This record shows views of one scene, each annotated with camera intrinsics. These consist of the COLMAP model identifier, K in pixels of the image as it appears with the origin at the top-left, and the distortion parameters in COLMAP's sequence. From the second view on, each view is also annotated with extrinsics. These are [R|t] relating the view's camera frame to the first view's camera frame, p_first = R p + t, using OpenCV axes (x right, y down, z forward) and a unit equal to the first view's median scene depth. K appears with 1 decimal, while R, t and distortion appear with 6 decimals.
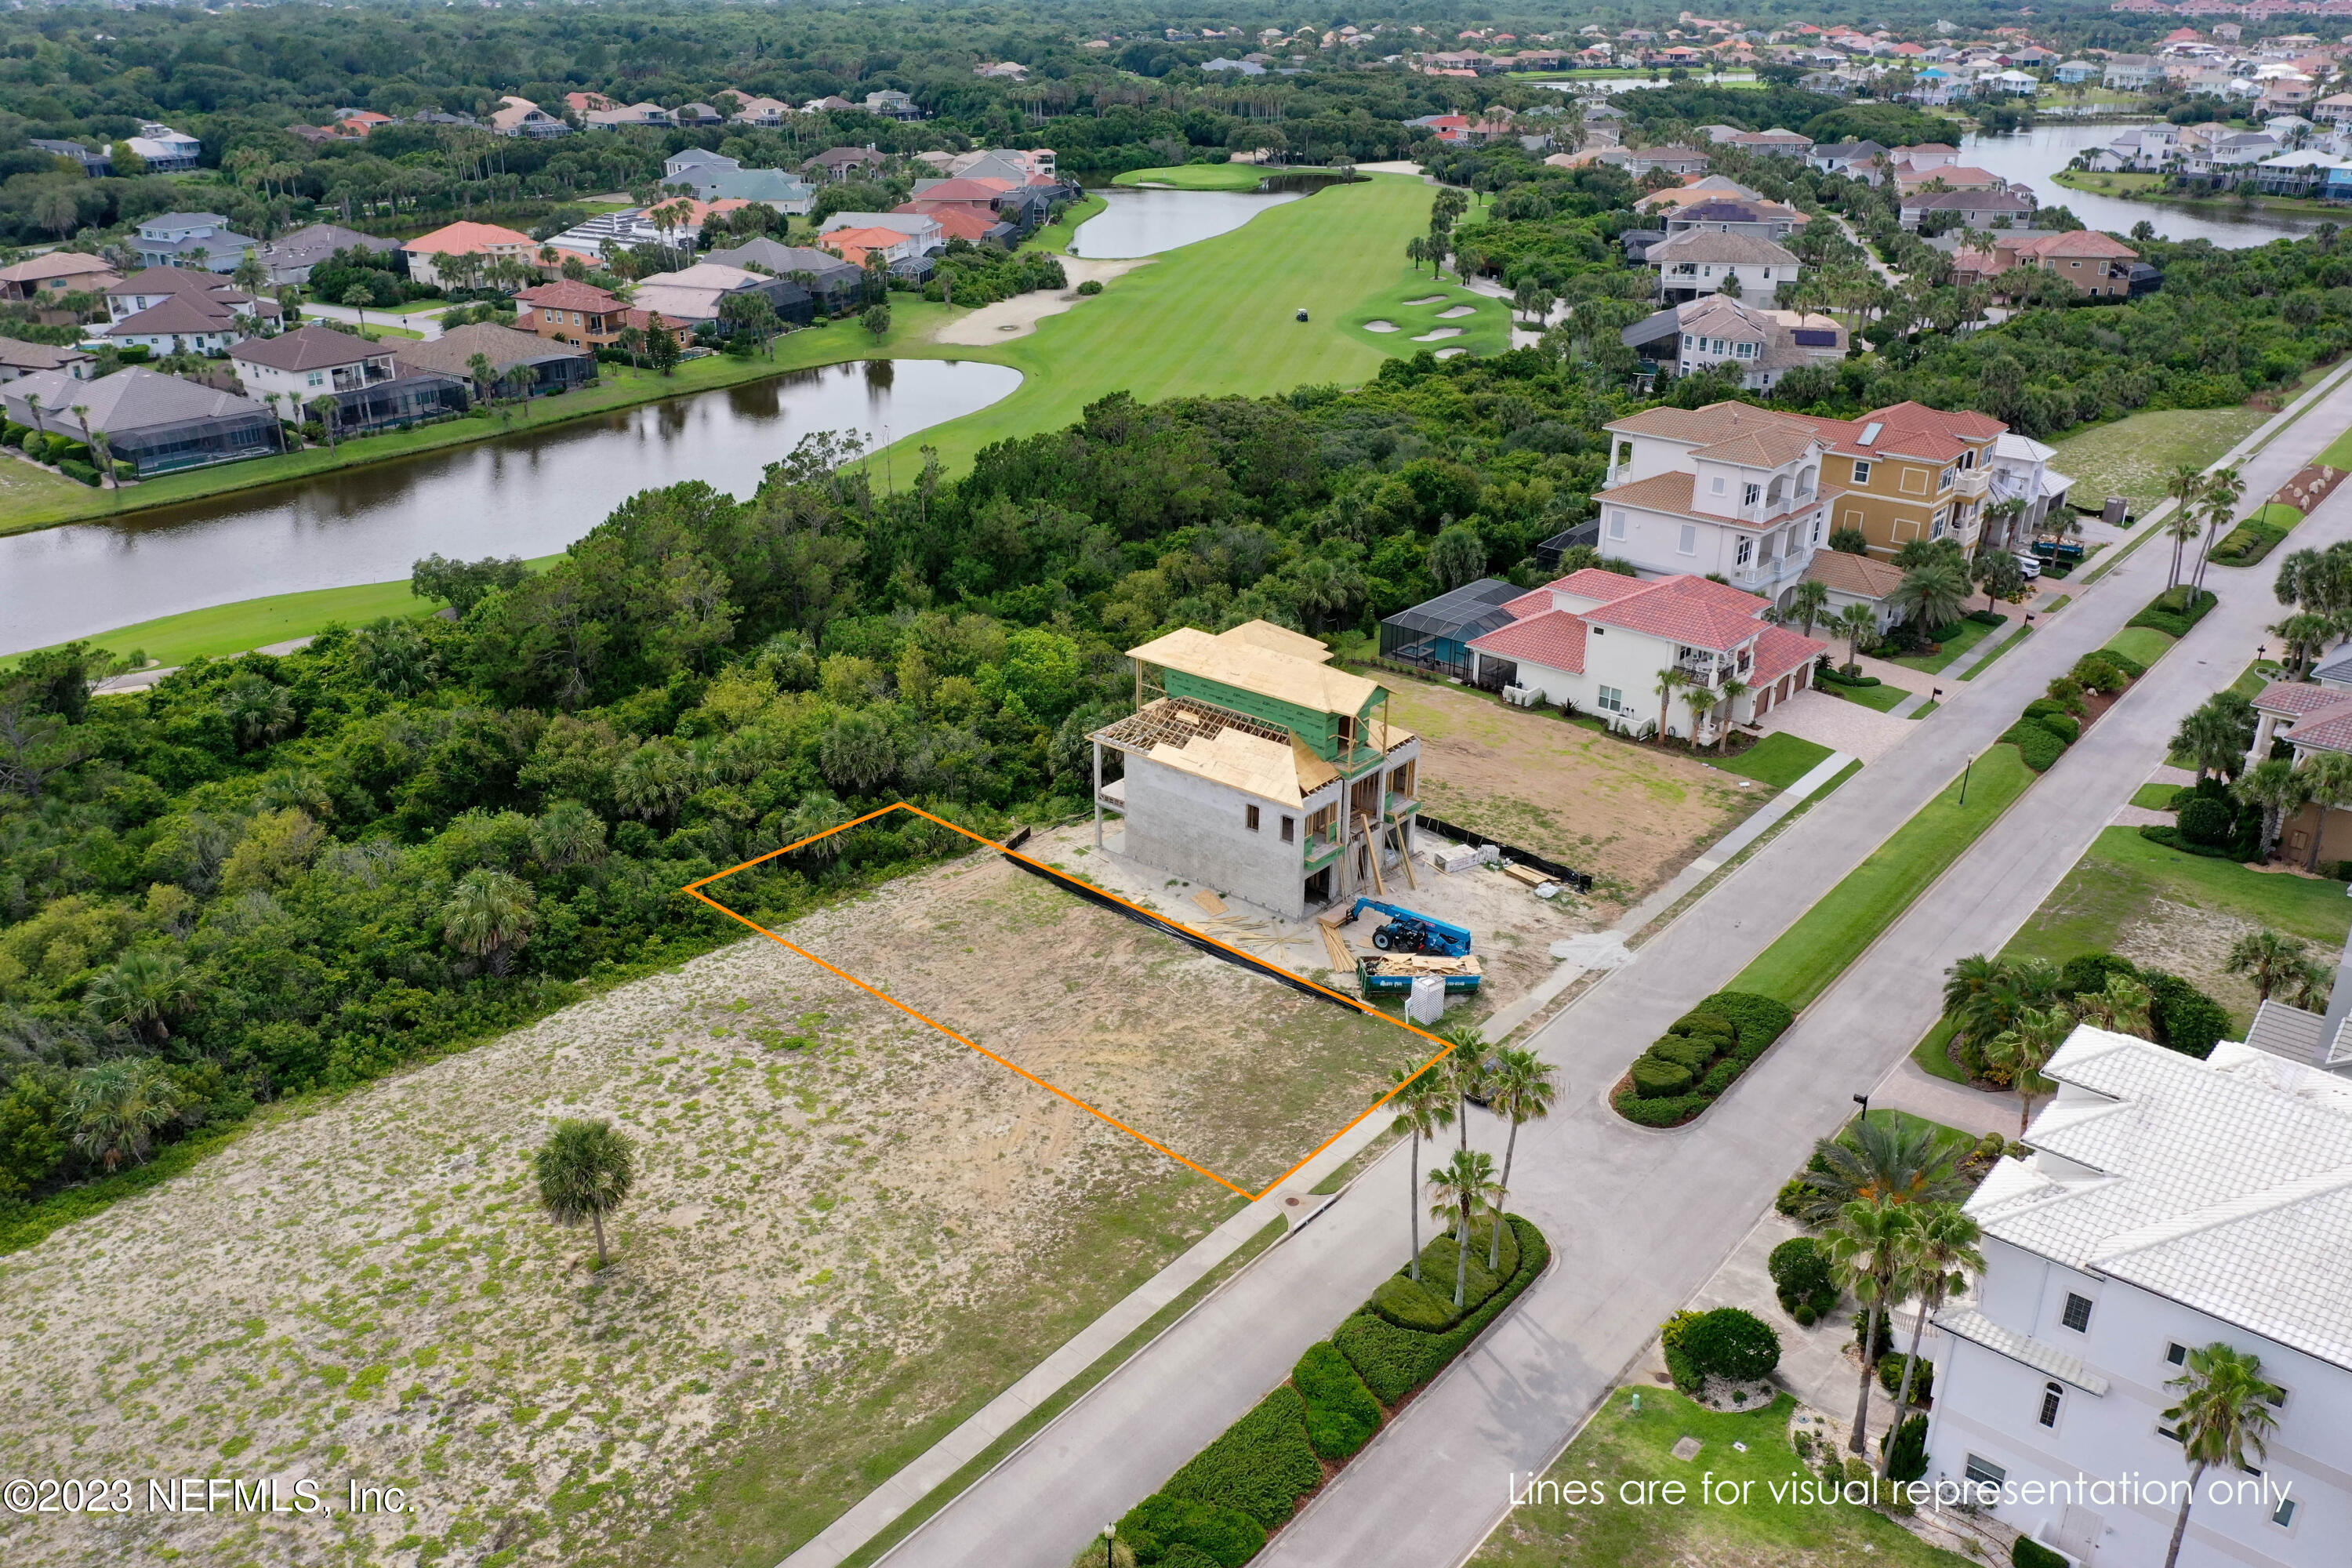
lens RADIAL K [[1858.5, 0, 1166.2], [0, 1858.5, 791.5], [0, 0, 1]] dist [0.011036, -0.000491]
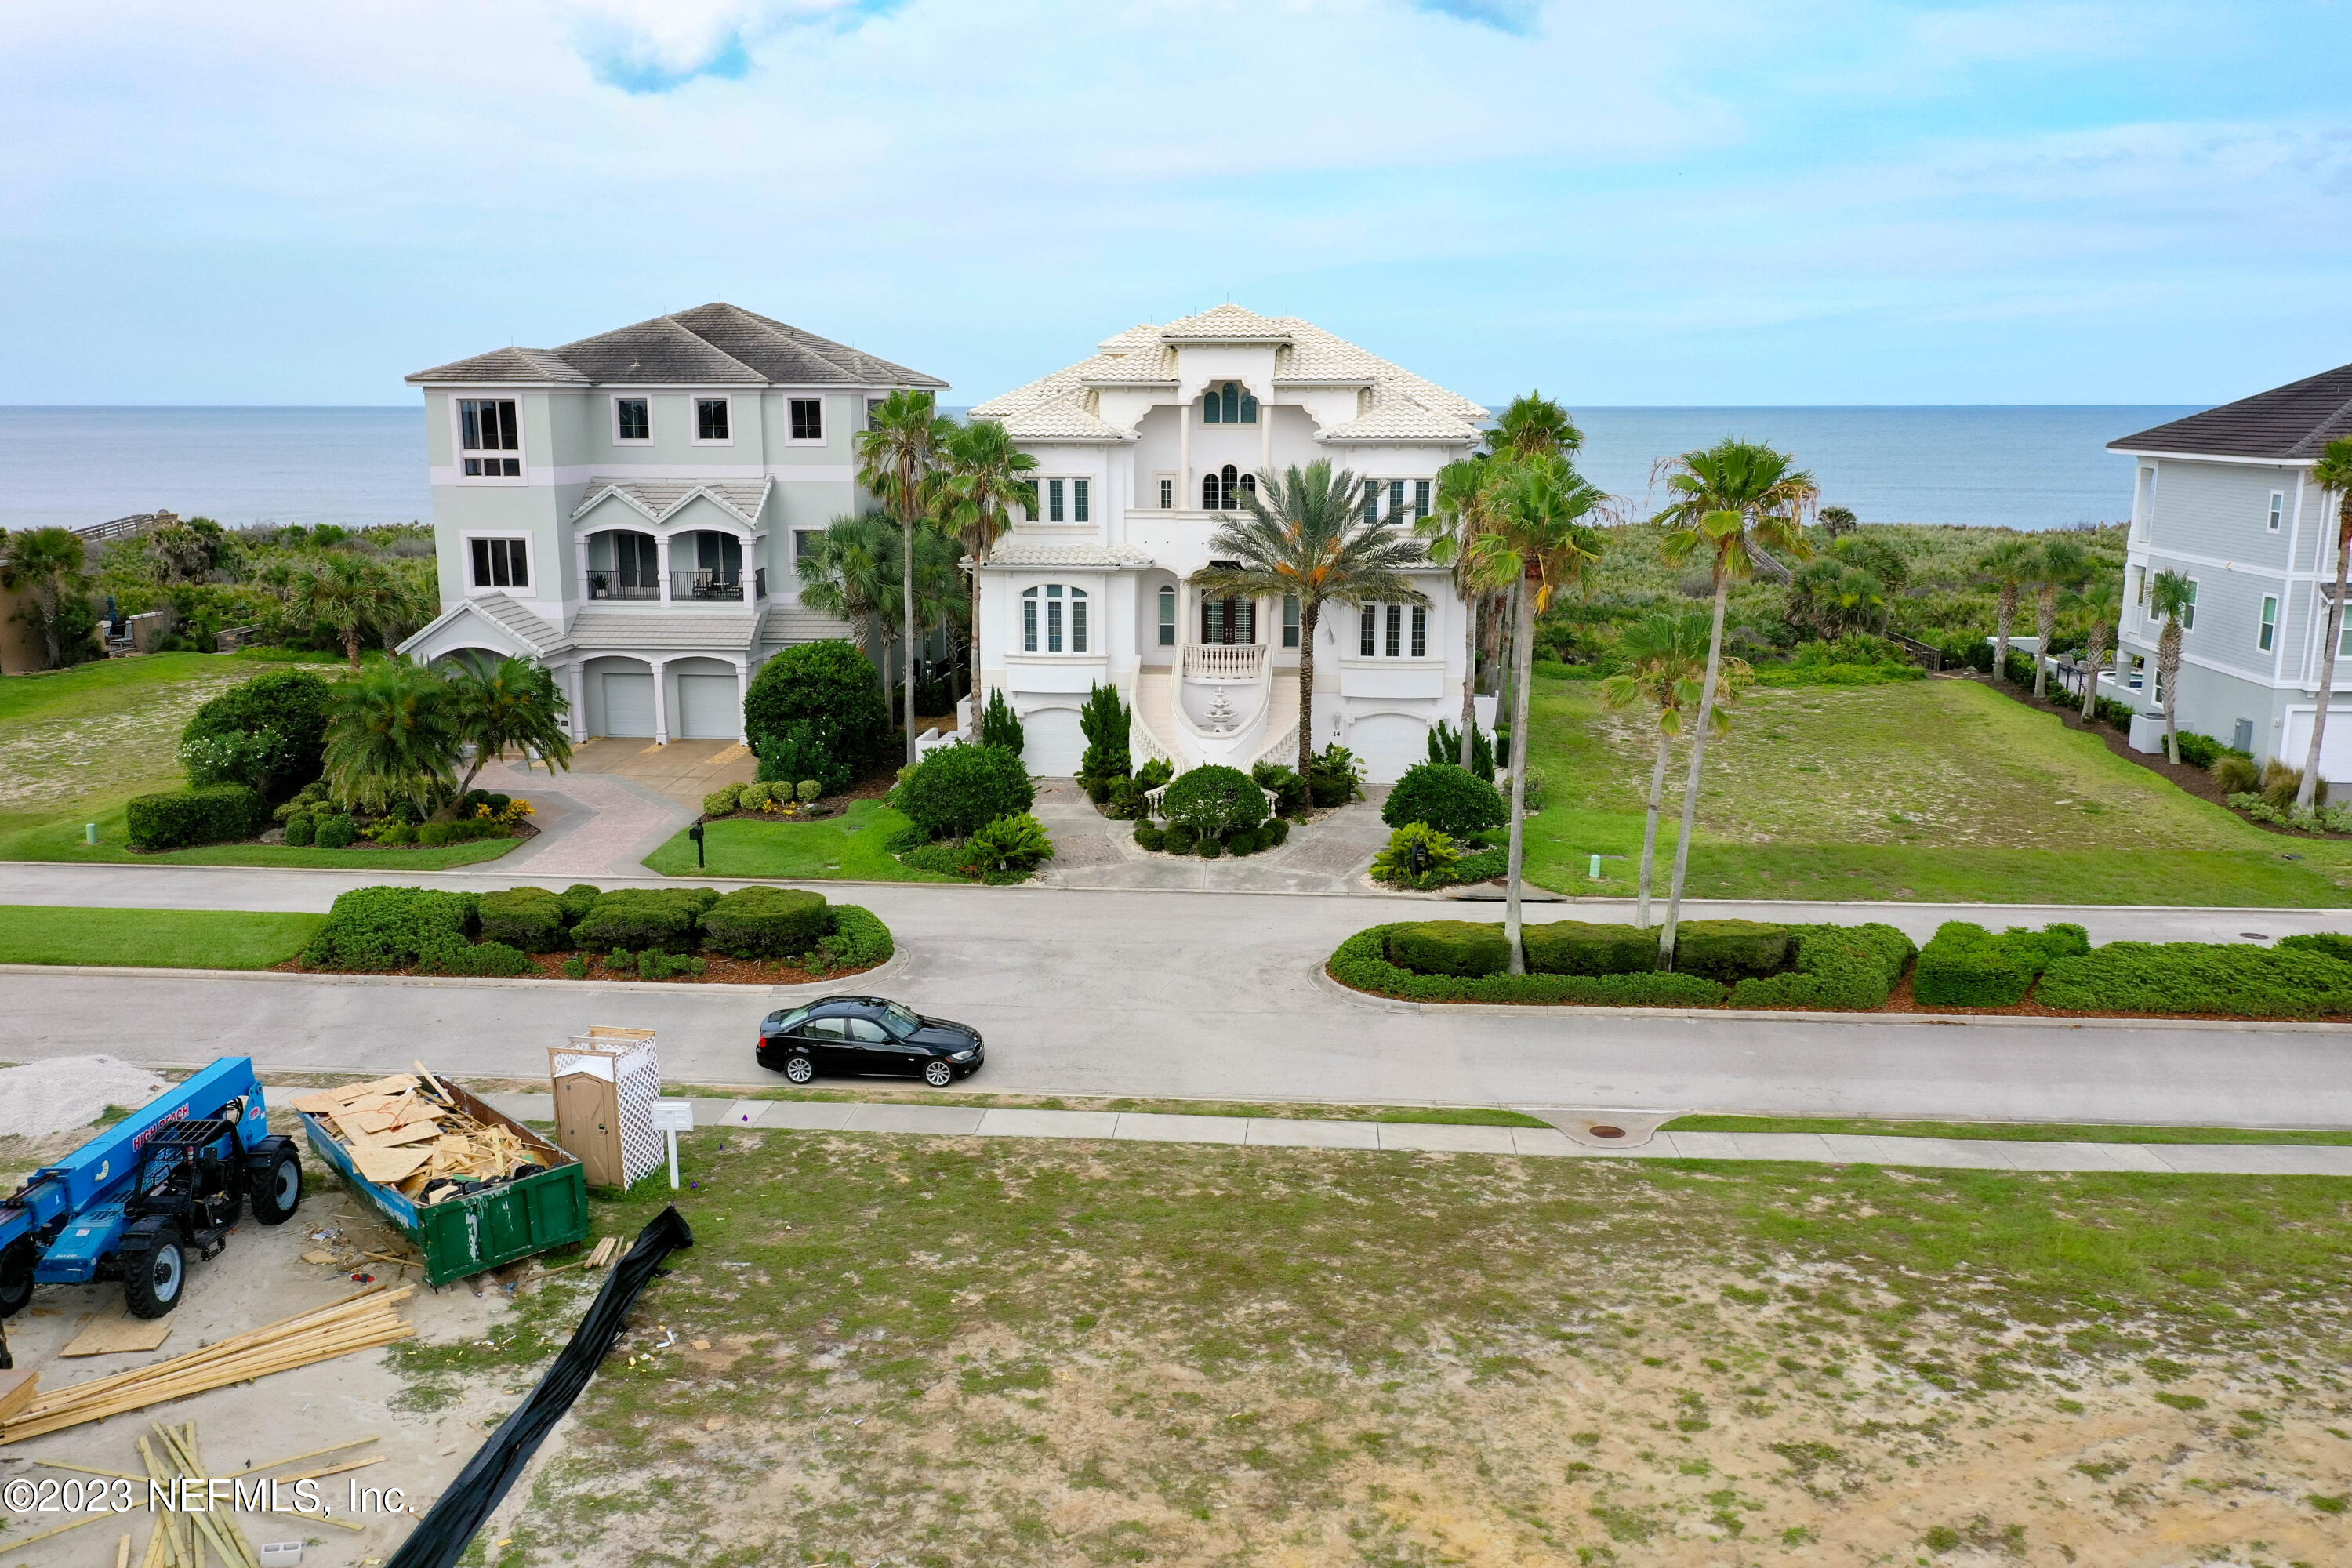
lens RADIAL K [[1858.5, 0, 1166.2], [0, 1858.5, 791.5], [0, 0, 1]] dist [0.011036, -0.000491]
pose [[-0.577877, -0.166938, 0.798868, -0.114822], [0.331110, 0.846719, 0.416452, -0.026255], [-0.745939, 0.505172, -0.434024, 0.738271]]
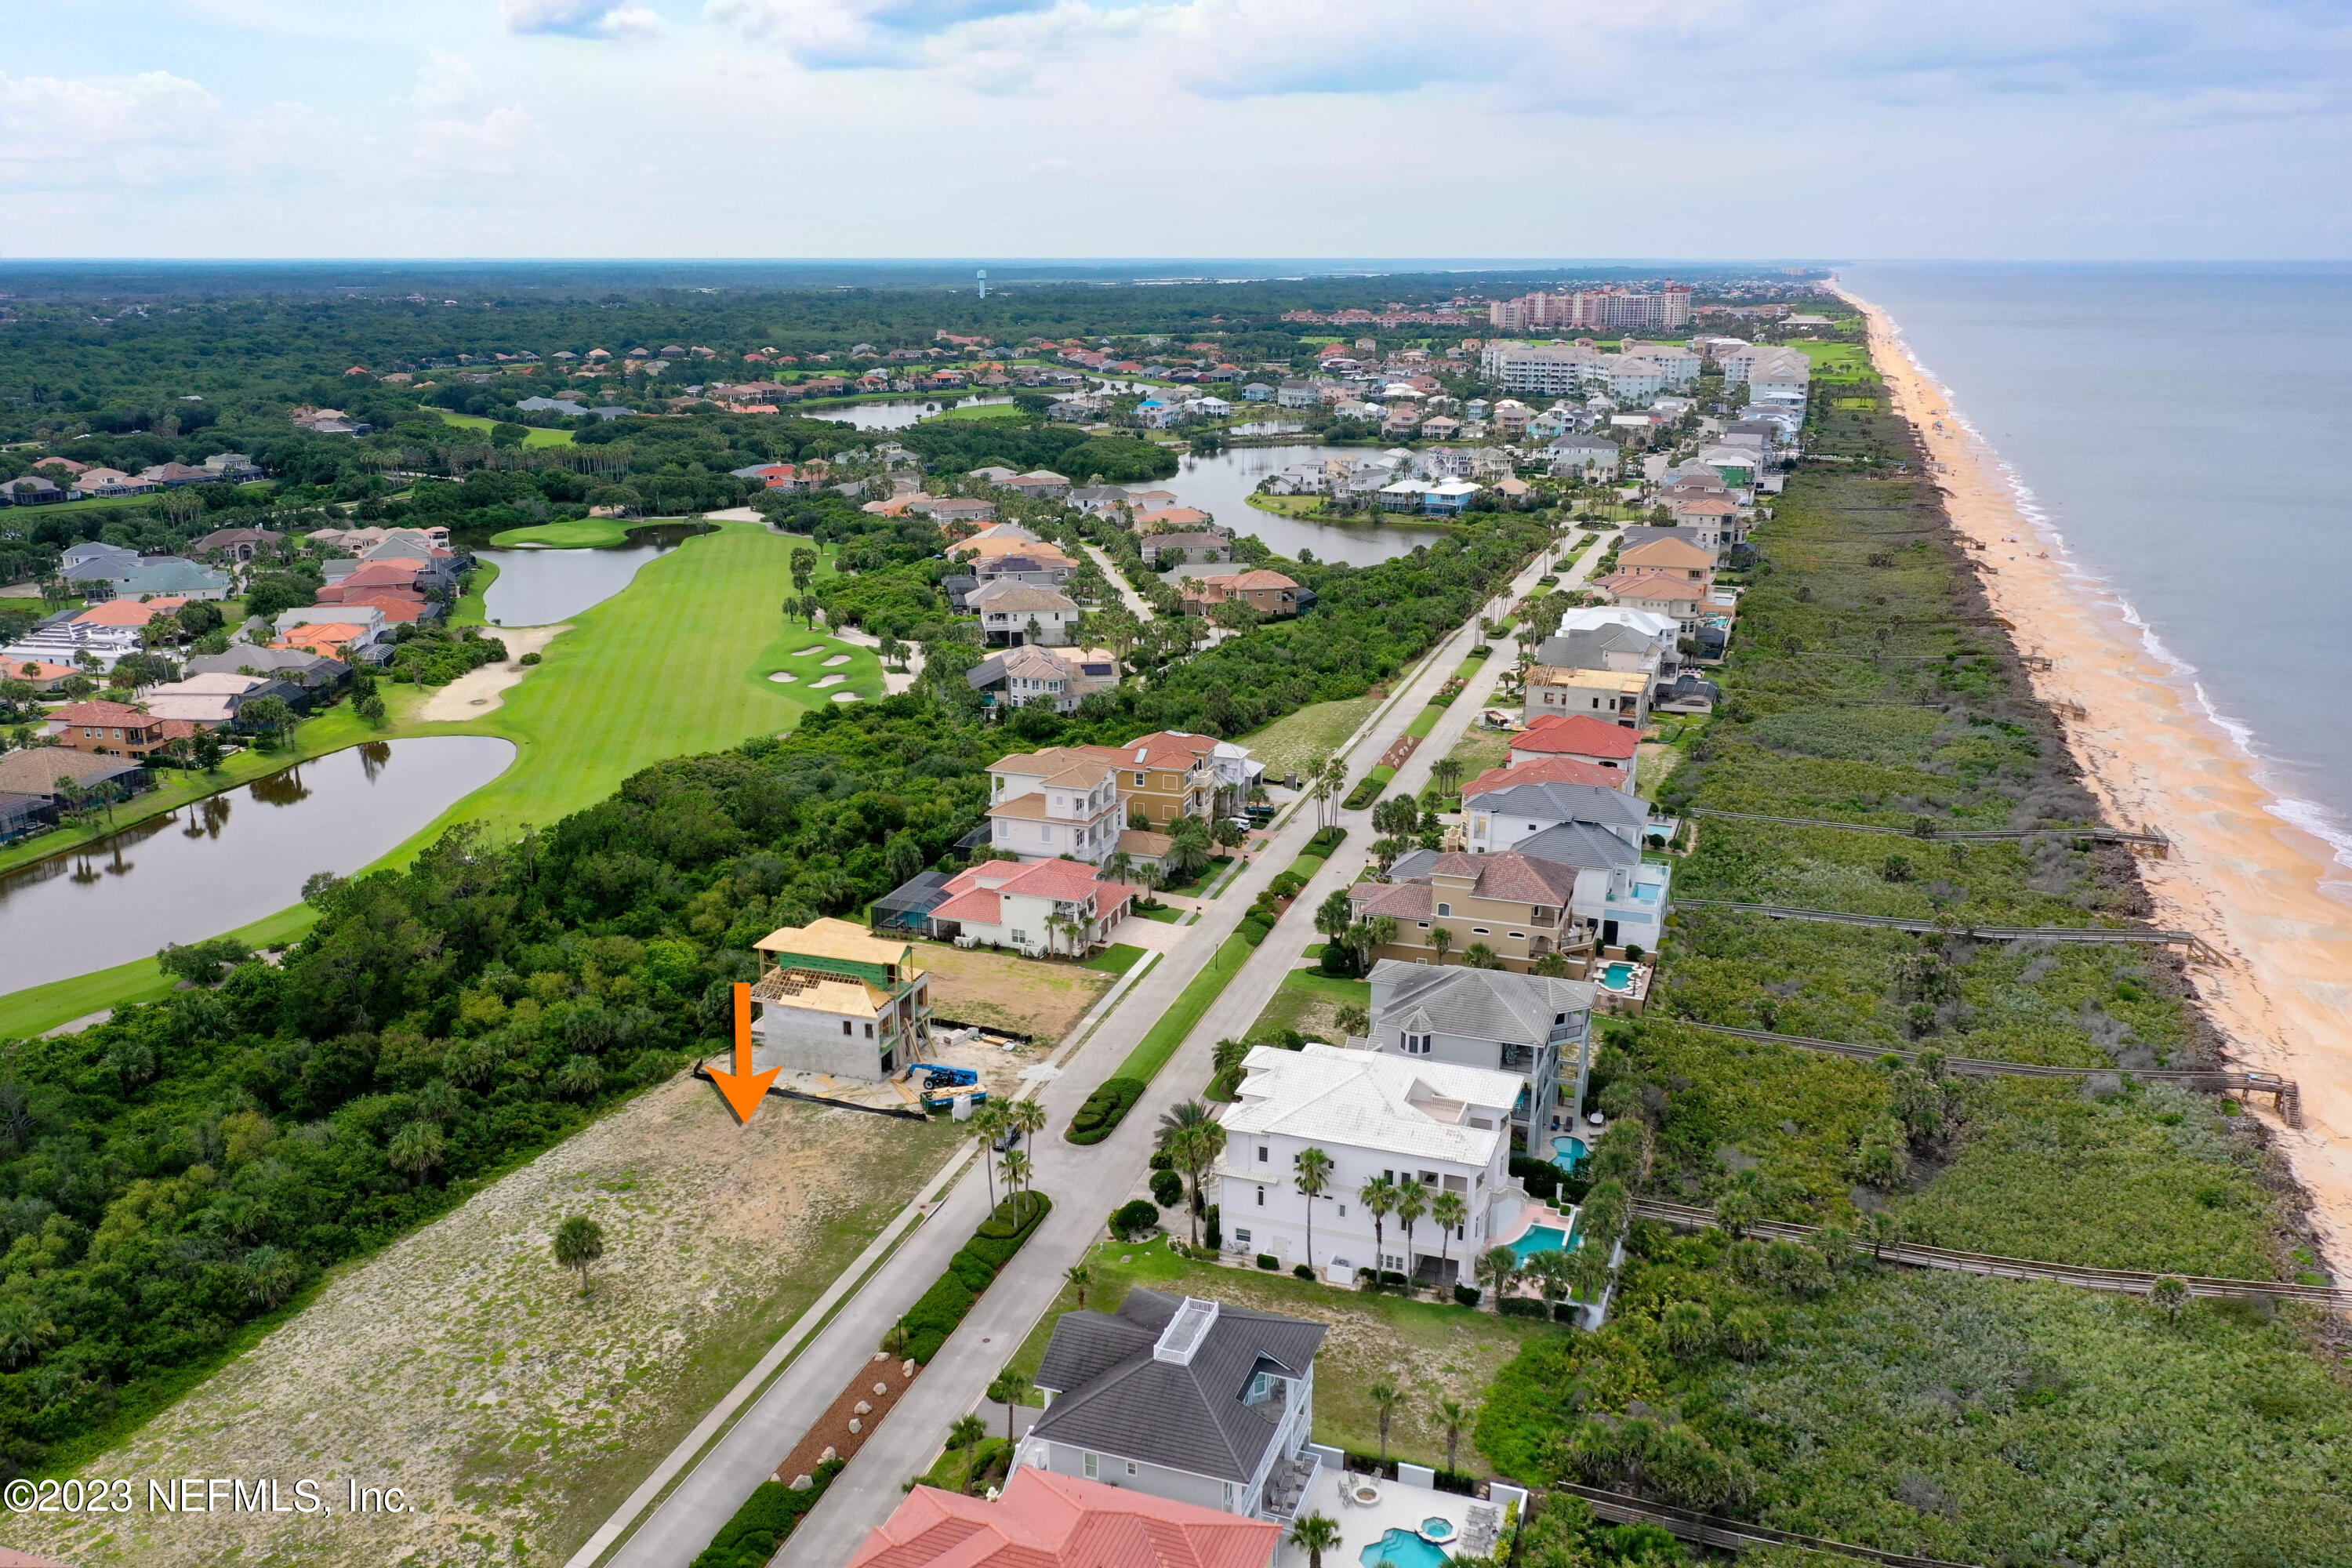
lens RADIAL K [[1863.4, 0, 1166.5], [0, 1863.4, 789.1], [0, 0, 1]] dist [0.002297, 0.006159]
pose [[0.931004, -0.101278, 0.350677, -0.210416], [0.148255, 0.982841, -0.109746, 0.023380], [-0.333545, 0.154163, 0.930044, -0.620179]]
